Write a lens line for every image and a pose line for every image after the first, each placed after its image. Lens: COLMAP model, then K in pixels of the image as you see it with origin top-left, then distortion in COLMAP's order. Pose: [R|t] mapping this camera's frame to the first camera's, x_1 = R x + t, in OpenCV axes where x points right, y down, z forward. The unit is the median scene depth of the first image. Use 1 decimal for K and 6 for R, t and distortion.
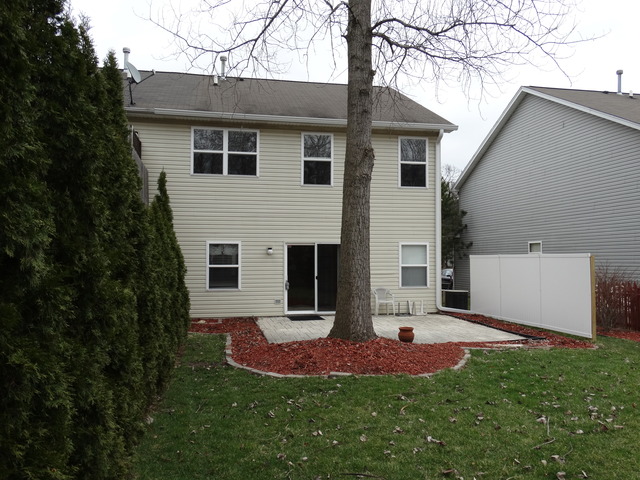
lens RADIAL K [[523.8, 0, 320.0], [0, 523.8, 240.0], [0, 0, 1]] dist [0.001080, -0.000208]
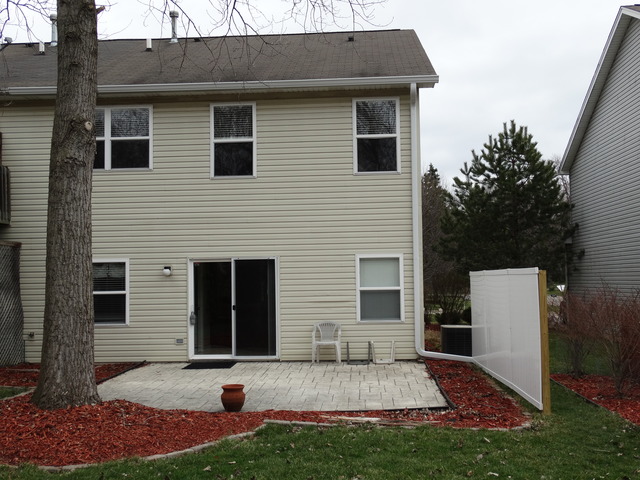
lens RADIAL K [[697.3, 0, 320.0], [0, 697.3, 240.0], [0, 0, 1]] dist [-0.008301, -0.004542]
pose [[0.968353, -0.029126, -0.247878, 0.340461], [0.024780, 0.999480, -0.020637, 0.003189], [0.248350, 0.013842, 0.968572, 0.120109]]
